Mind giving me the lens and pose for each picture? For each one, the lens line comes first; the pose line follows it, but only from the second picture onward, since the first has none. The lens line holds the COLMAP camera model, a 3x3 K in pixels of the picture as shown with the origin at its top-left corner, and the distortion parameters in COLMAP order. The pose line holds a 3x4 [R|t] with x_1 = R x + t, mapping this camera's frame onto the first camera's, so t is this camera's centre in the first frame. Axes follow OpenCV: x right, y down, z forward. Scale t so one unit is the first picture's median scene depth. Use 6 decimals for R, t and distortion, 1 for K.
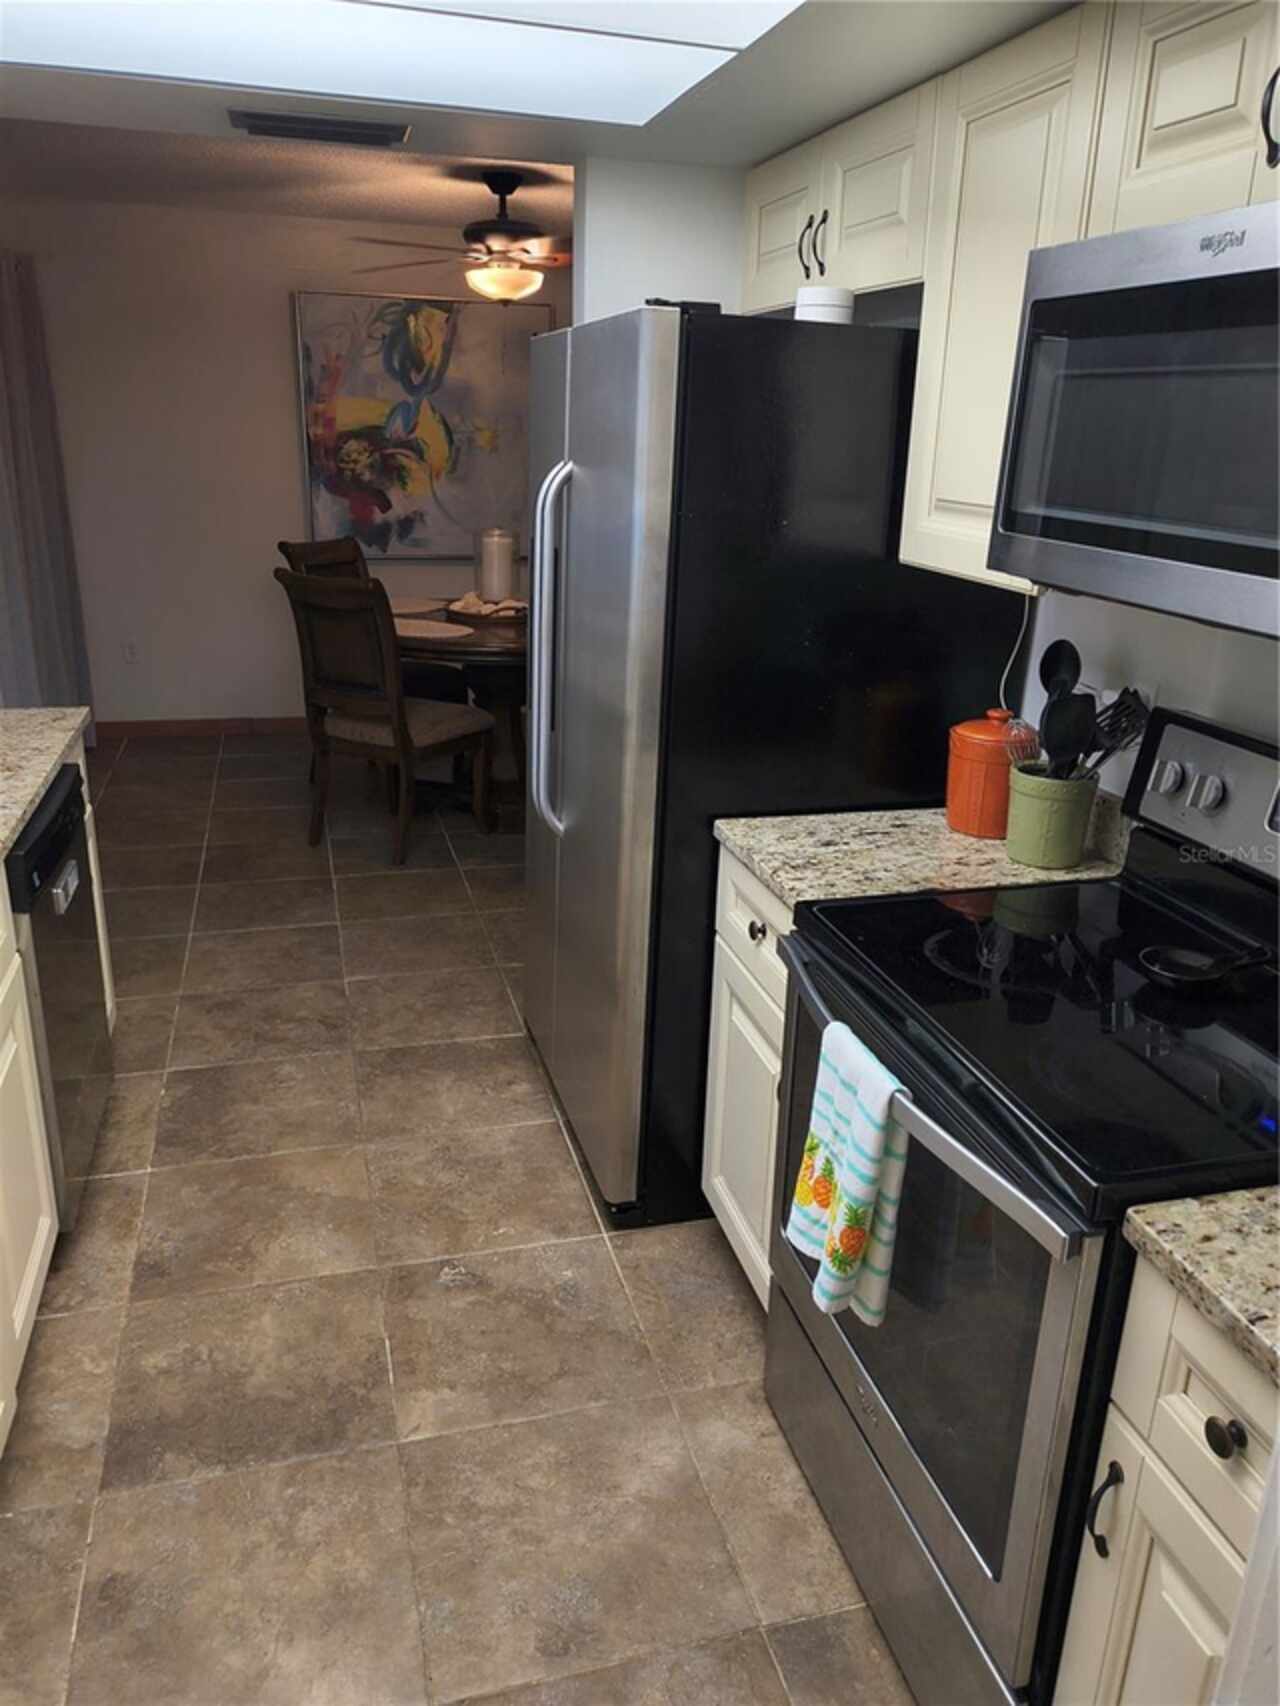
lens RADIAL K [[1231.1, 0, 645.7], [0, 1231.1, 848.1], [0, 0, 1]] dist [0.069334, -0.098586]
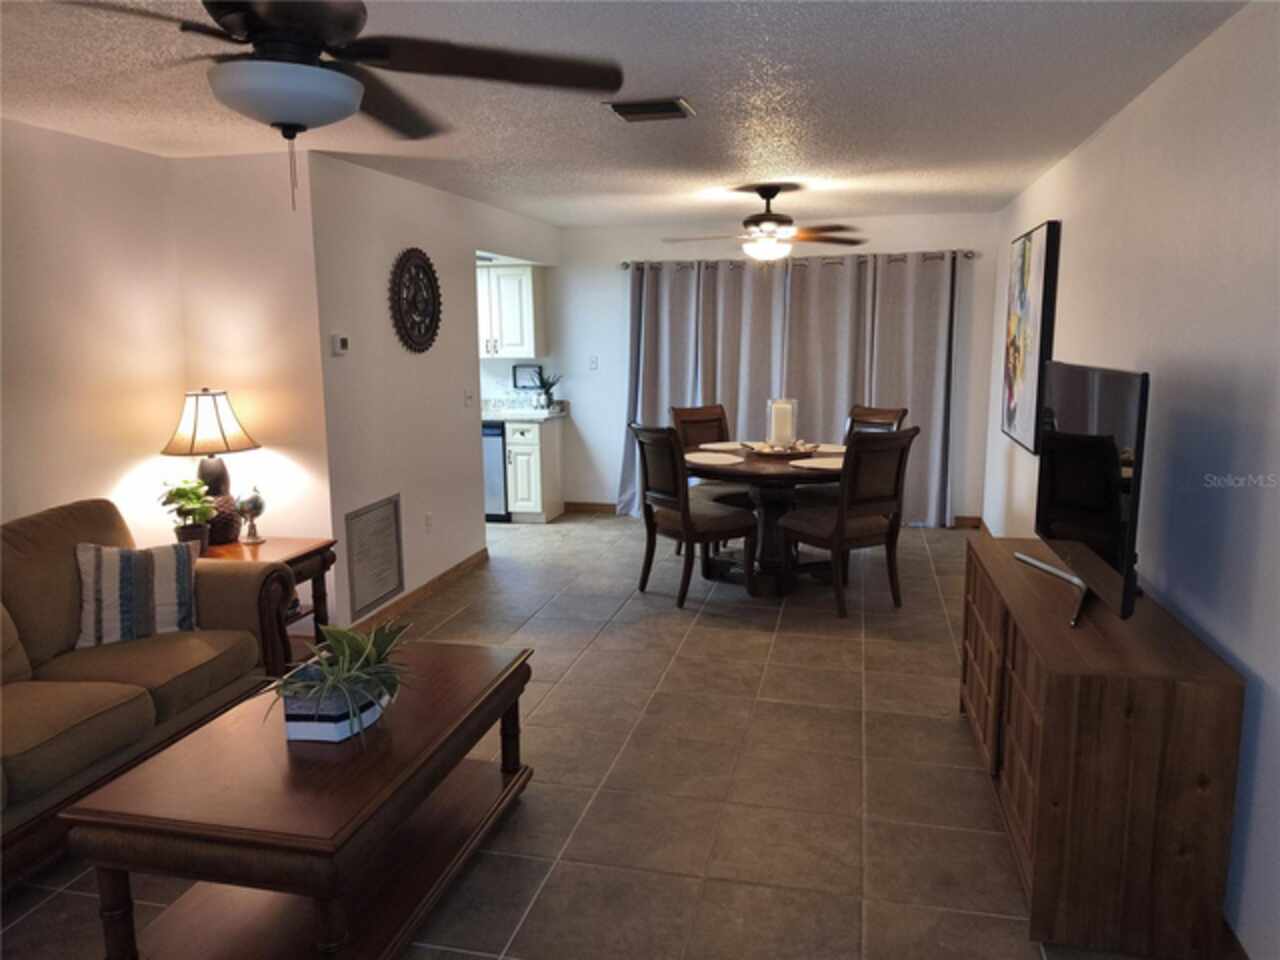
lens RADIAL K [[923.7, 0, 640.7], [0, 923.7, 476.2], [0, 0, 1]] dist [0.069334, -0.098586]
pose [[-0.470360, 0.110346, -0.875549, 1.477566], [-0.294016, 0.915871, 0.273378, -0.656562], [0.832055, 0.386012, -0.398345, 2.054801]]
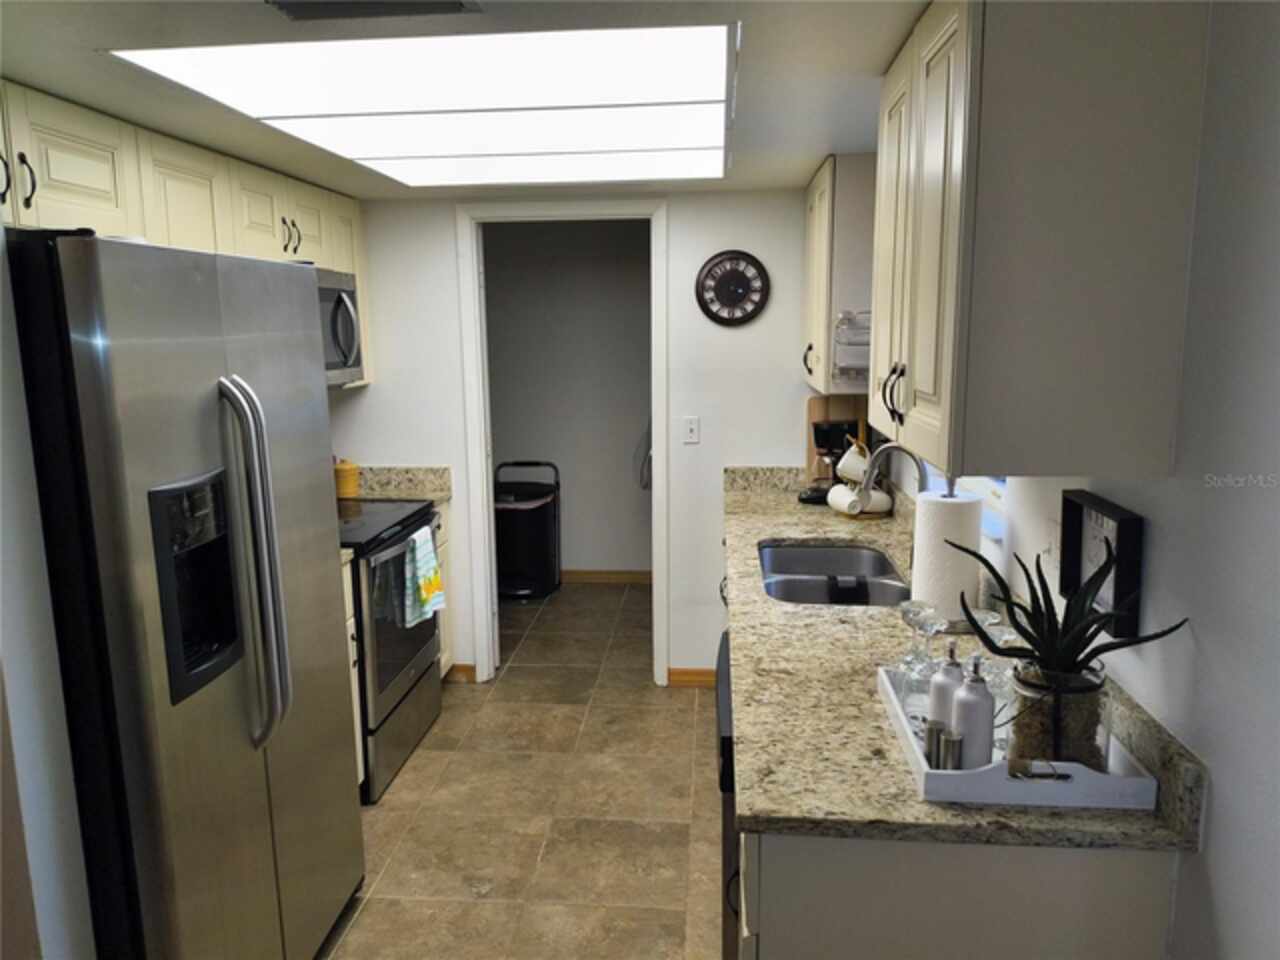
lens RADIAL K [[923.7, 0, 635.6], [0, 923.7, 480.5], [0, 0, 1]] dist [0.069334, -0.098586]
pose [[-0.936188, -0.080439, 0.342173, -0.484634], [0.094628, 0.879848, 0.465740, -0.424753], [-0.338524, 0.468399, -0.816091, 1.171110]]
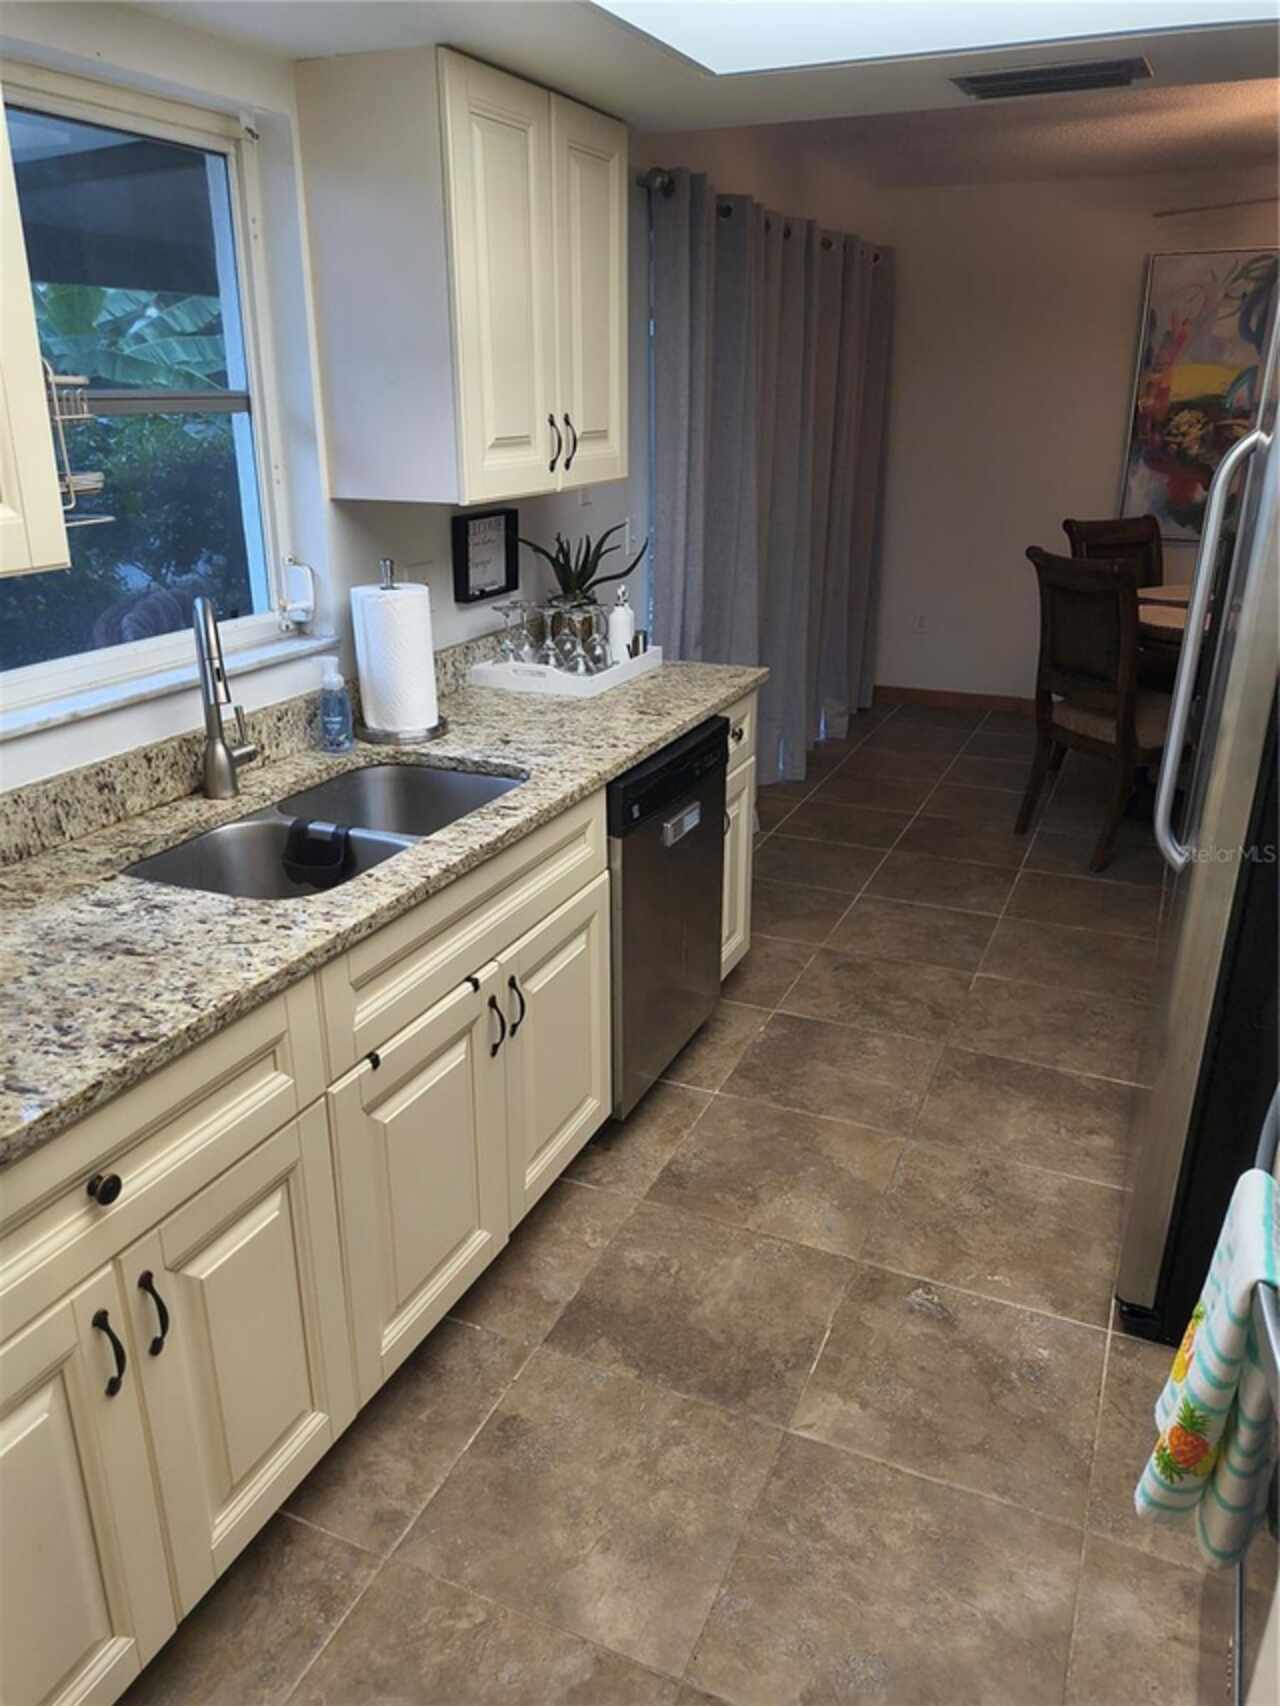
lens RADIAL K [[1231.1, 0, 631.5], [0, 1231.1, 841.8], [0, 0, 1]] dist [0.069334, -0.098586]
pose [[0.767551, 0.187828, -0.612851, 0.136649], [-0.179816, 0.980807, 0.075393, -0.021293], [0.615249, 0.052332, 0.786594, 0.071740]]
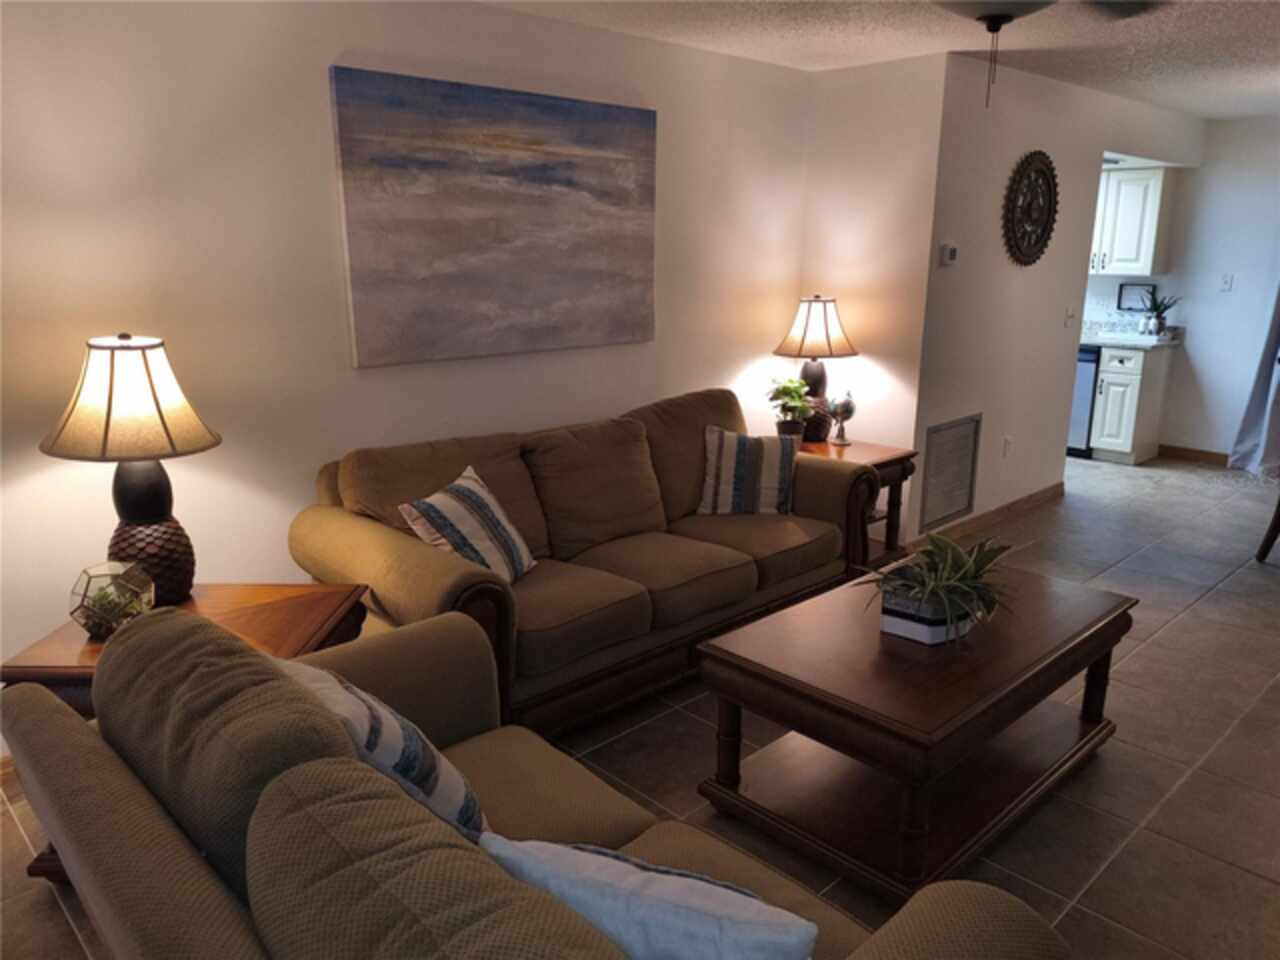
lens RADIAL K [[923.7, 0, 637.3], [0, 923.7, 477.8], [0, 0, 1]] dist [0.069334, -0.098586]
pose [[-0.875880, 0.080519, -0.475764, 1.527106], [-0.189326, 0.849568, 0.492331, -0.633955], [0.443835, 0.521297, -0.728875, 2.016560]]
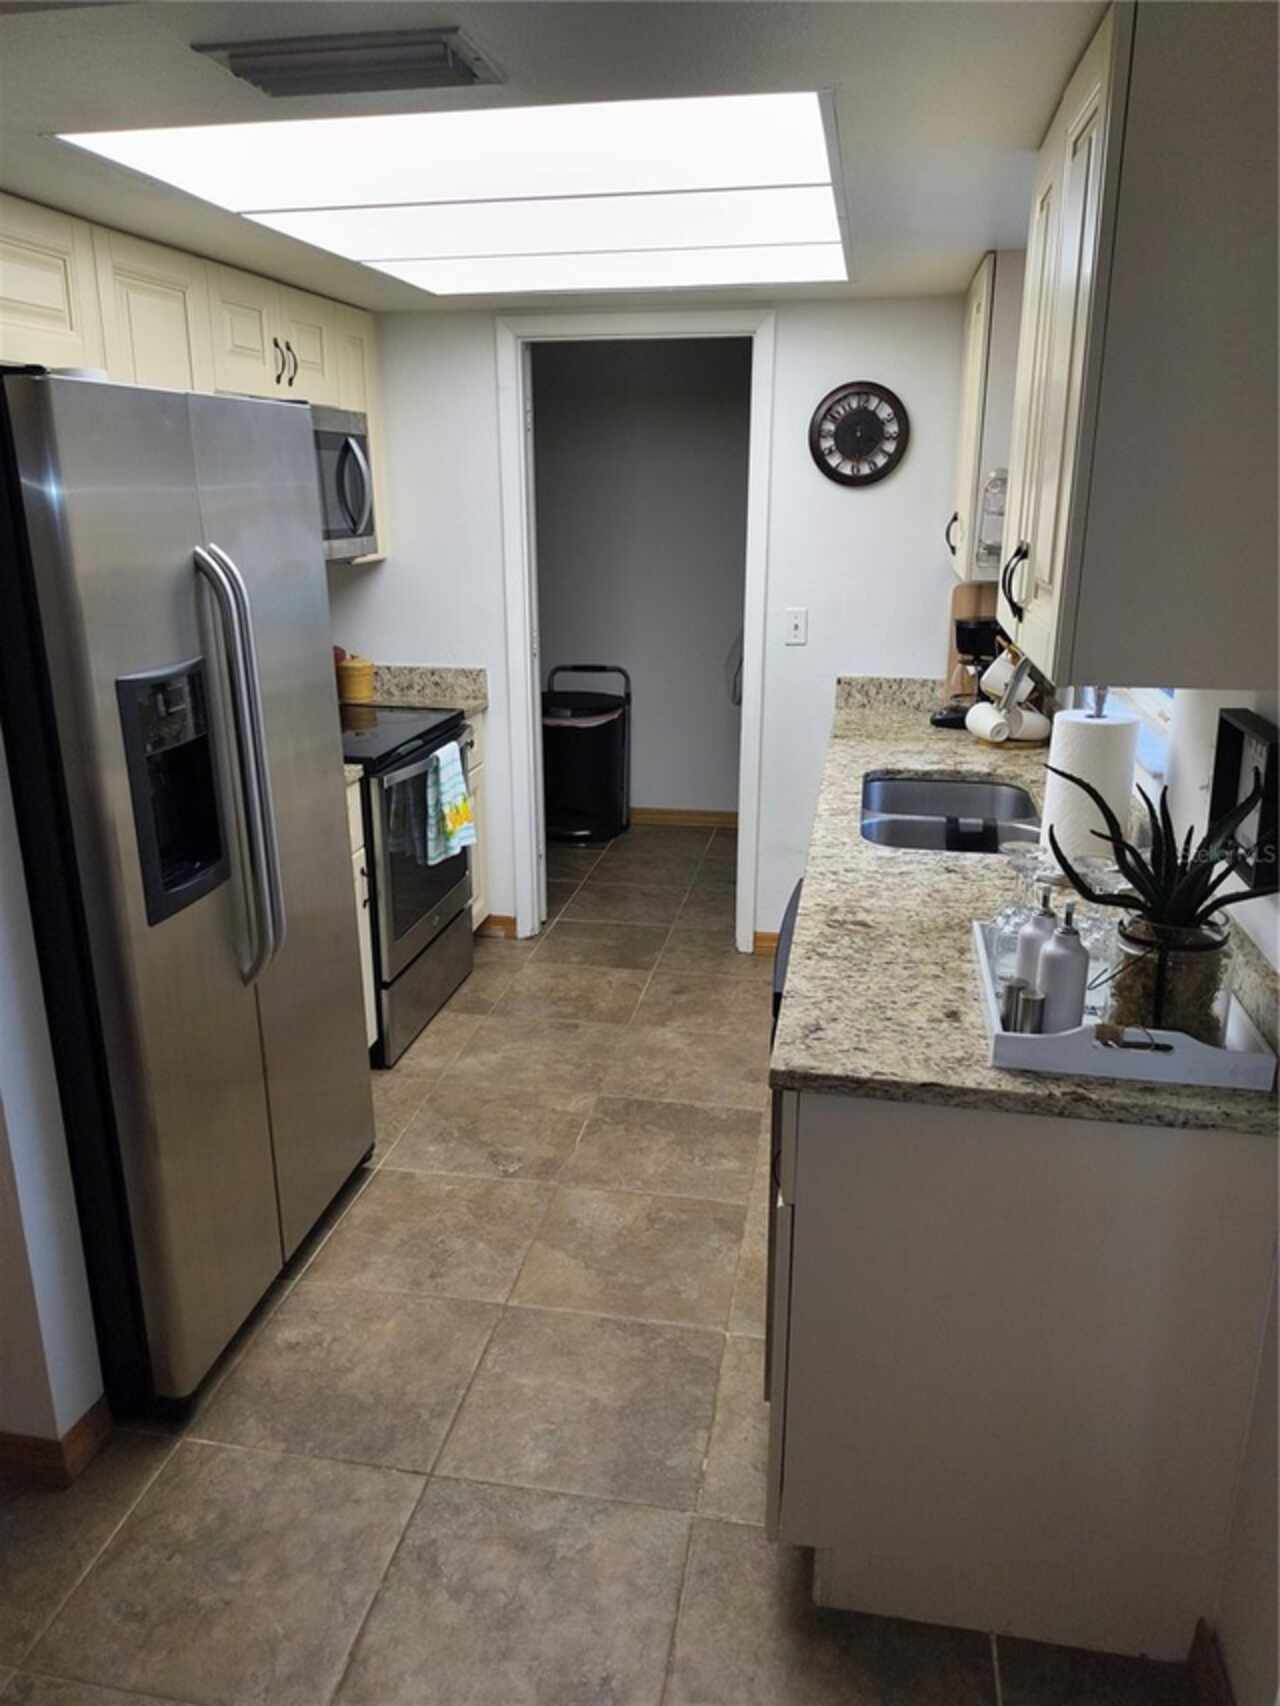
lens RADIAL K [[1231.1, 0, 636.9], [0, 1231.1, 853.0], [0, 0, 1]] dist [0.069334, -0.098586]
pose [[-0.897660, -0.157770, 0.411480, -0.534449], [0.114493, 0.818163, 0.563472, -0.442298], [-0.425557, 0.552918, -0.716368, 1.206965]]
